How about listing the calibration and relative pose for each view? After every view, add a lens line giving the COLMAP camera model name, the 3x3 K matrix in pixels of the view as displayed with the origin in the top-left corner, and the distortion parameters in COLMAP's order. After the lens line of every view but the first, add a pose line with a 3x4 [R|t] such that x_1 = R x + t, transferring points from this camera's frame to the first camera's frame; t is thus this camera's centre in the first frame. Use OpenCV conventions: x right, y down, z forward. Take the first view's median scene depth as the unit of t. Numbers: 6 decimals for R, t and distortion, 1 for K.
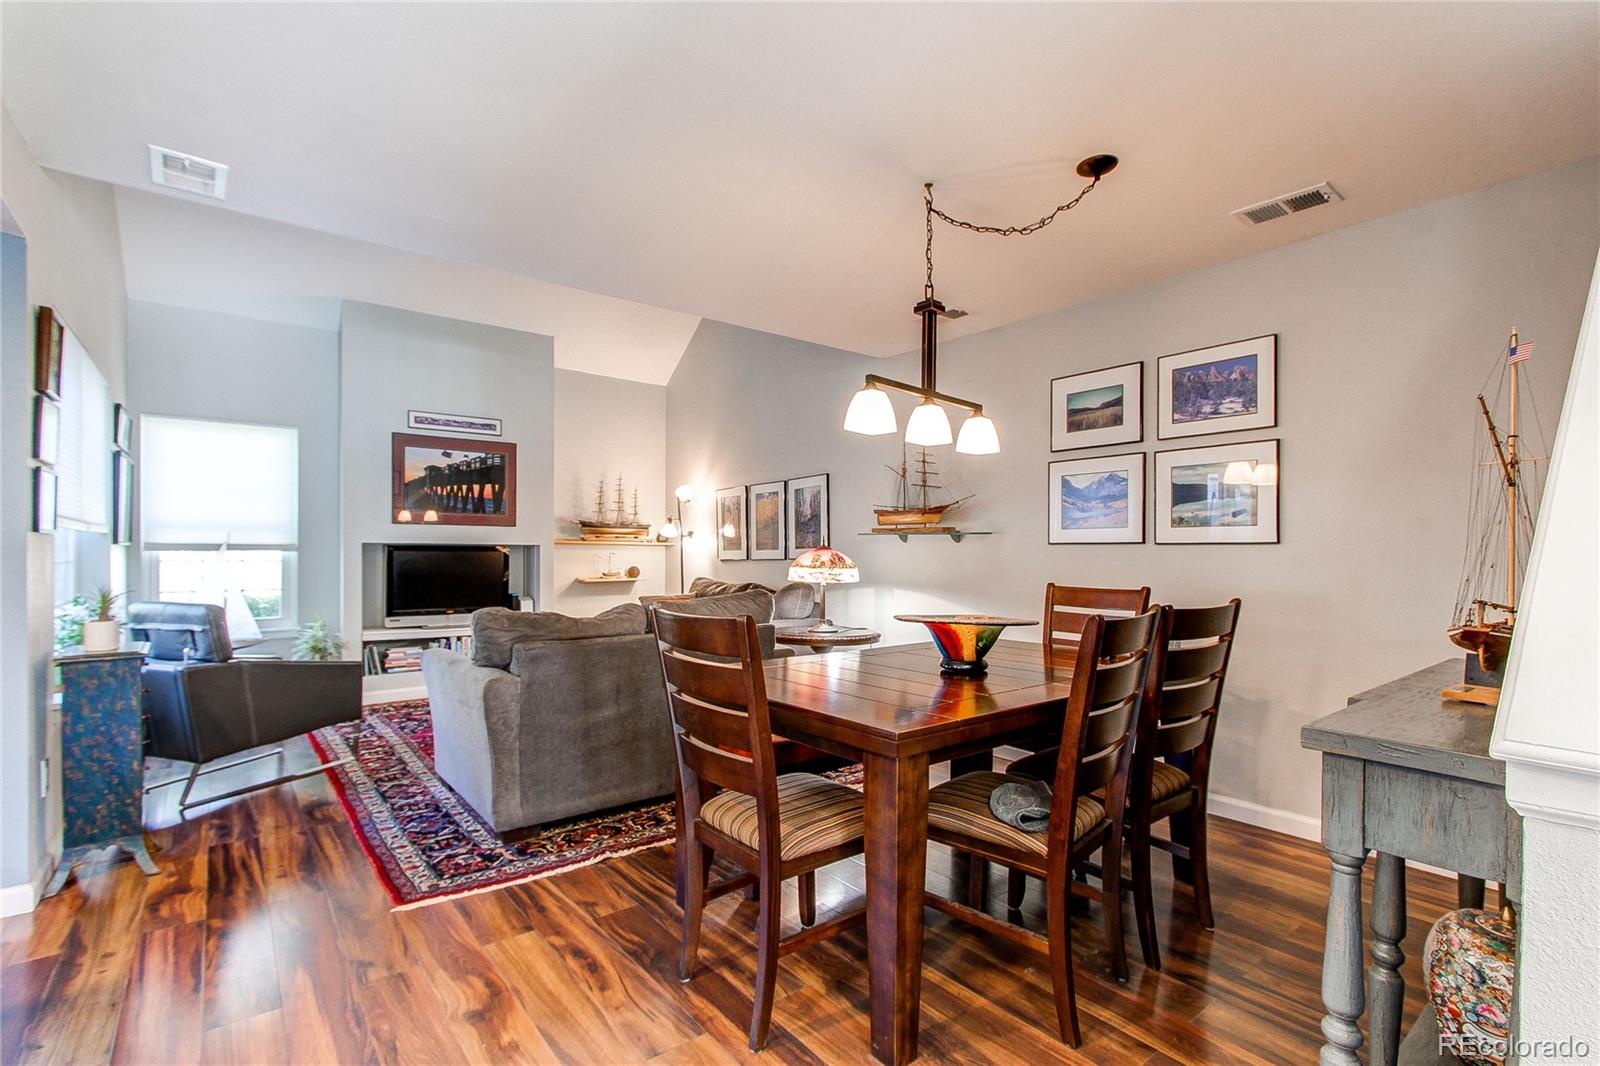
lens RADIAL K [[736.1, 0, 795.8], [0, 736.1, 548.8], [0, 0, 1]] dist [0.001472, 0.002538]
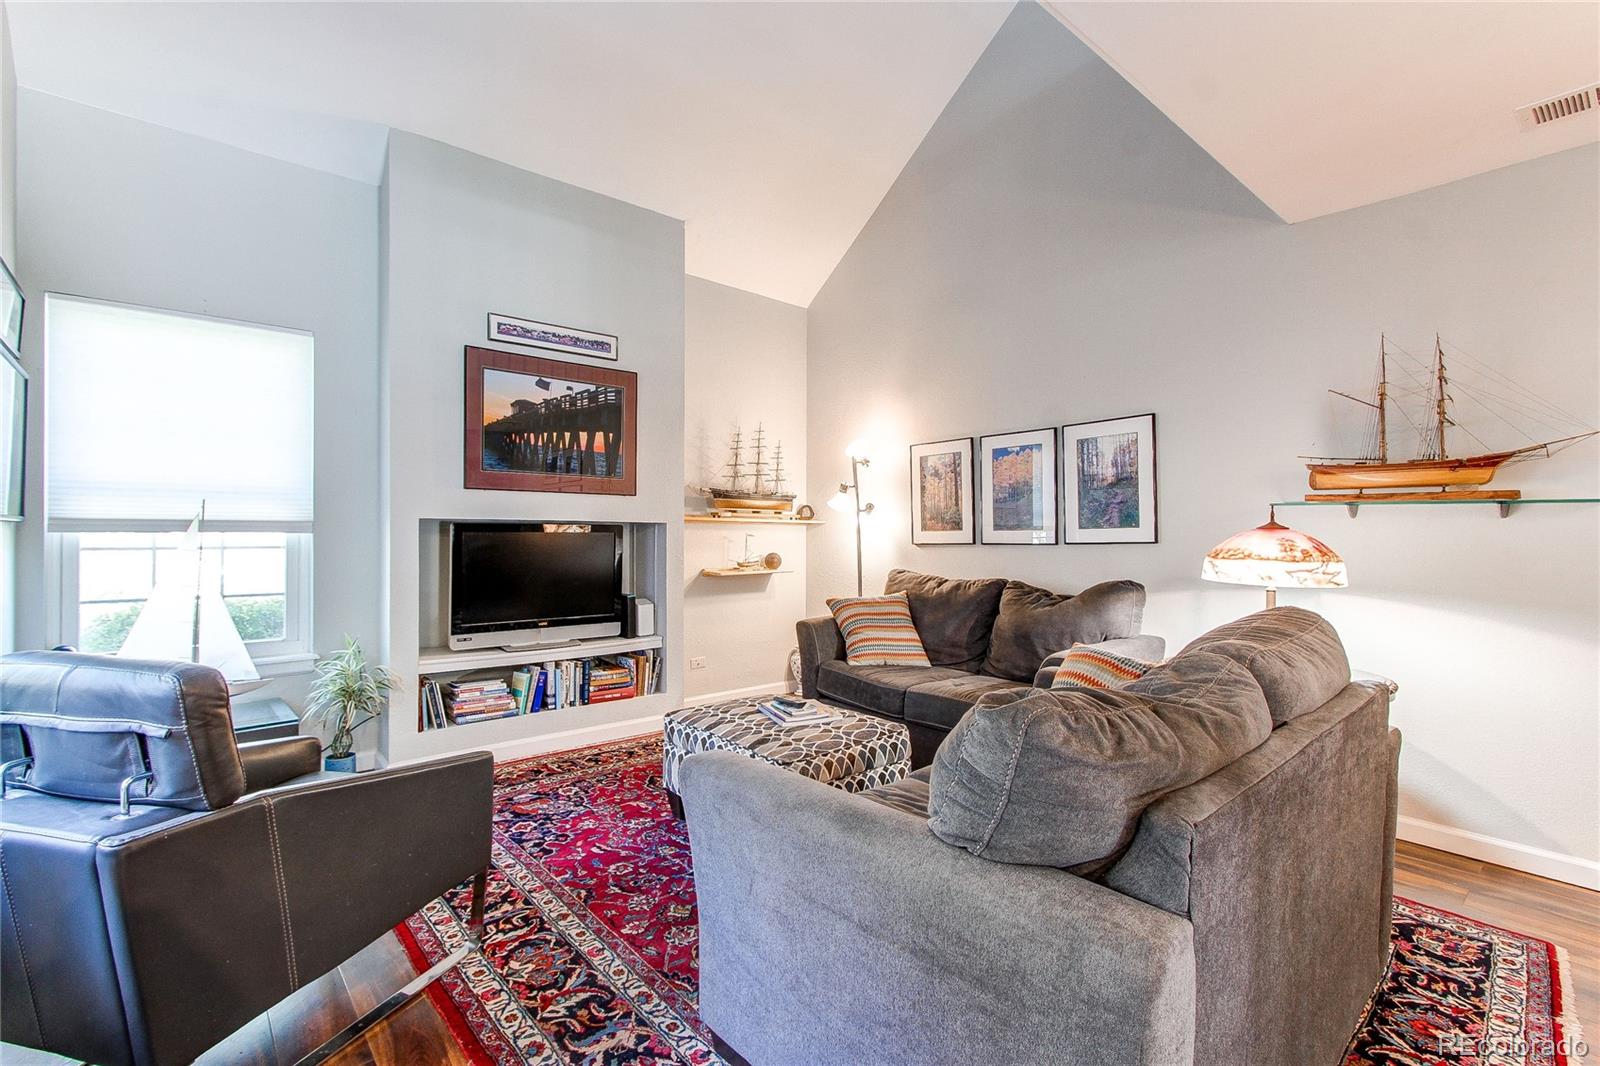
lens RADIAL K [[736.1, 0, 801.9], [0, 736.1, 526.4], [0, 0, 1]] dist [0.001472, 0.002538]
pose [[0.998751, -0.000131, 0.049959, -0.284993], [0.000273, 0.999996, -0.002850, 0.000018], [-0.049959, 0.002860, 0.998747, 0.345321]]
